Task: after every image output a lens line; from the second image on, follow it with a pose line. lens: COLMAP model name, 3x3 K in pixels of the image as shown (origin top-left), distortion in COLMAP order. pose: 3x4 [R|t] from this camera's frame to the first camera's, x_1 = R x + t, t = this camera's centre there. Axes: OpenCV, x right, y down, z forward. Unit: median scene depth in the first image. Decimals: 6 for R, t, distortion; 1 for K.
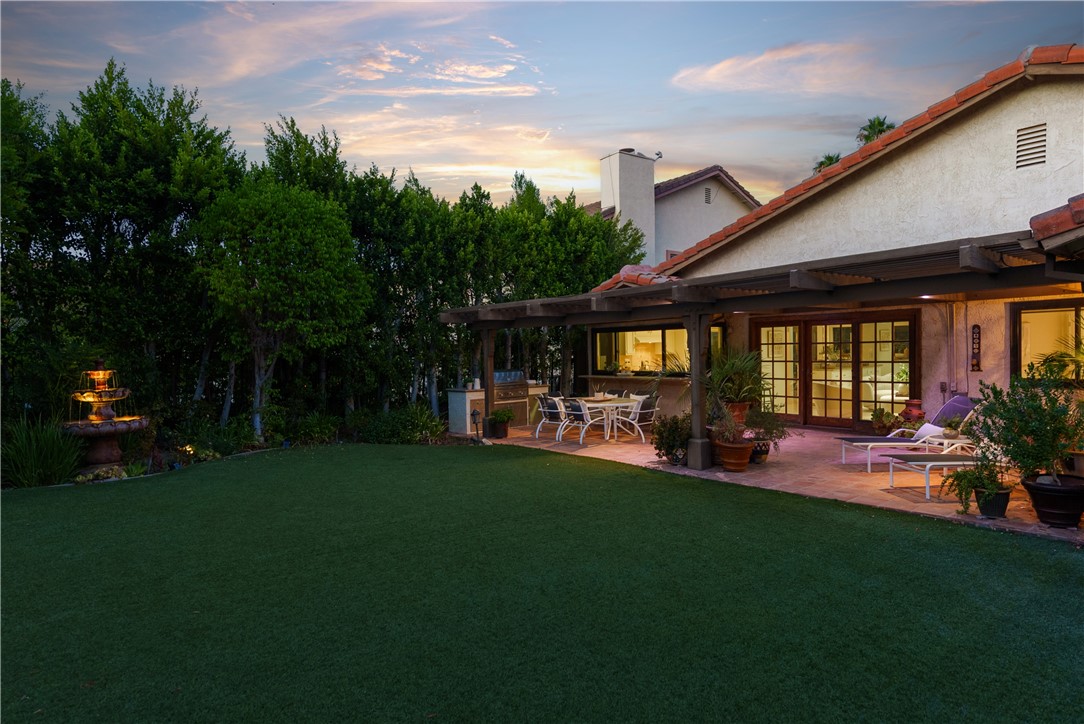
lens RADIAL K [[627.3, 0, 555.5], [0, 627.3, 361.3], [0, 0, 1]] dist [0.000063, -0.000375]
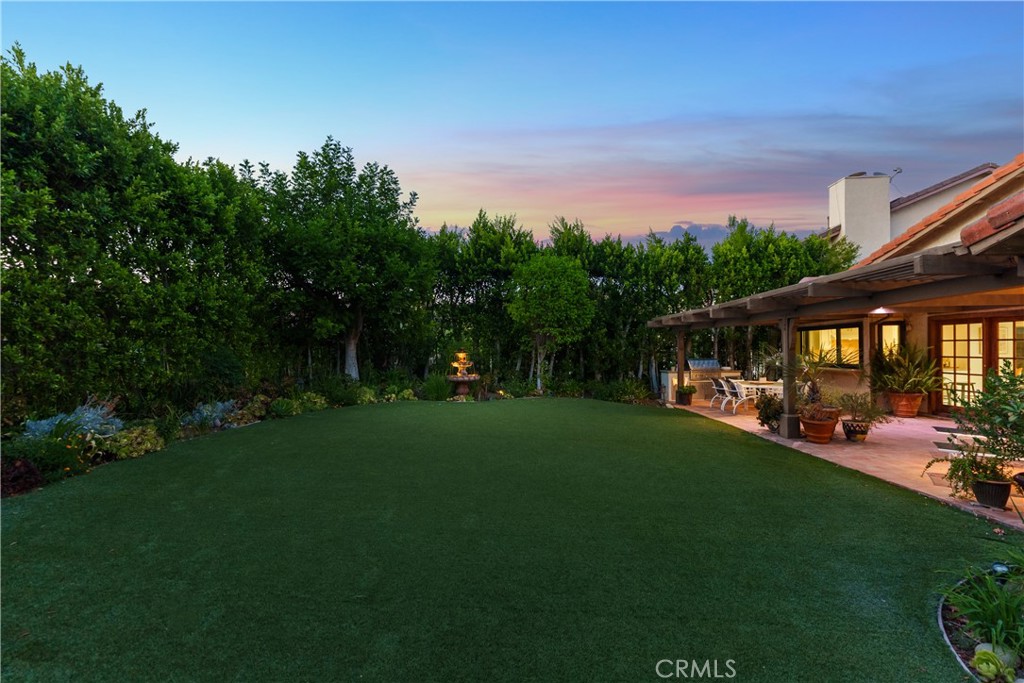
lens RADIAL K [[433.4, 0, 512.0], [0, 433.4, 341.5], [0, 0, 1]] dist [-0.000860, -0.000150]
pose [[0.758405, -0.000215, -0.651783, 0.312341], [-0.016189, 0.999685, -0.019167, 0.000142], [0.651582, 0.025088, 0.758163, -0.041711]]
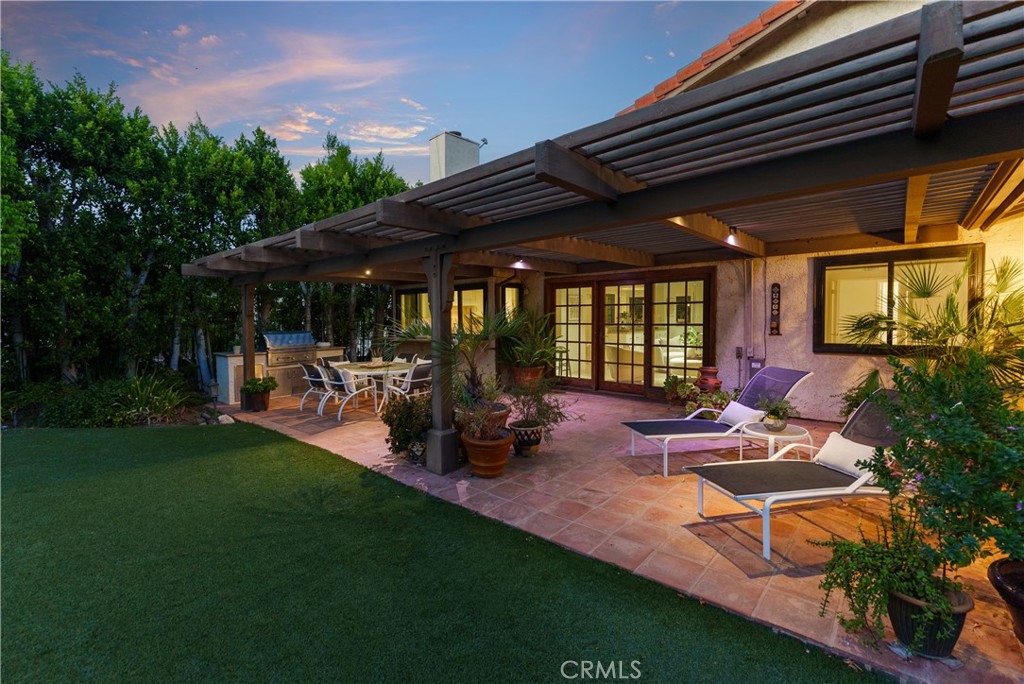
lens RADIAL K [[450.3, 0, 511.4], [0, 450.3, 334.8], [0, 0, 1]] dist [-0.001468, -0.000297]
pose [[0.987964, 0.002519, 0.154663, 0.188440], [-0.005660, 0.999787, 0.019871, 0.004373], [-0.154580, -0.020507, 0.987768, 0.400262]]
